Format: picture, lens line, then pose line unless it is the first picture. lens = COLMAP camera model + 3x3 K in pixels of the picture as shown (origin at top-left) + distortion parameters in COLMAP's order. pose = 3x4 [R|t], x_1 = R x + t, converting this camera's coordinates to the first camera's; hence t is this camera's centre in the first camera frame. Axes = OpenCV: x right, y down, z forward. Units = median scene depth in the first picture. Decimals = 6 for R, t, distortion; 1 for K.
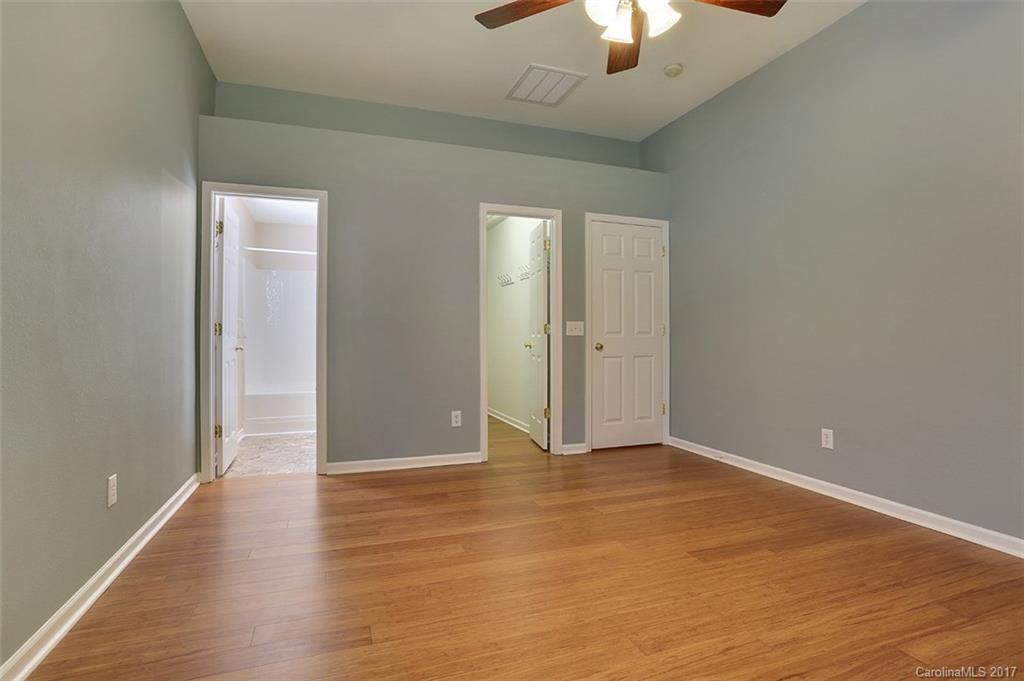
lens RADIAL K [[498.1, 0, 511.7], [0, 498.1, 338.2], [0, 0, 1]] dist [-0.026872, 0.000206]
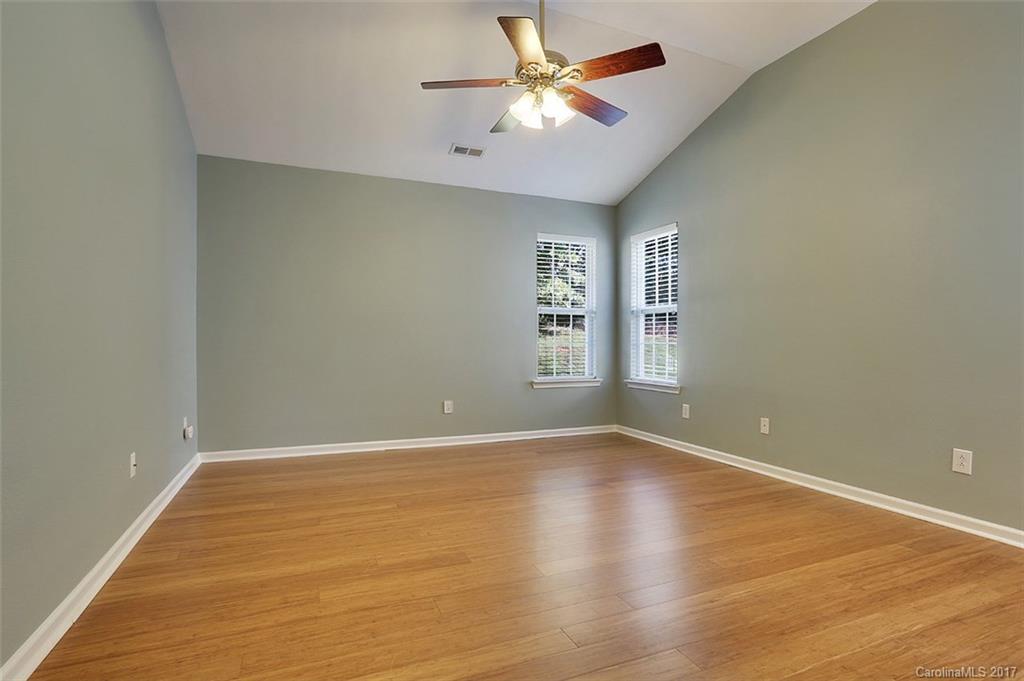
lens RADIAL K [[498.1, 0, 510.6], [0, 498.1, 340.3], [0, 0, 1]] dist [-0.026872, 0.000206]
pose [[-0.998142, -0.008135, -0.060381, 0.342755], [-0.008339, 0.999960, 0.003120, 0.016229], [0.060353, 0.003617, -0.998171, 1.934174]]
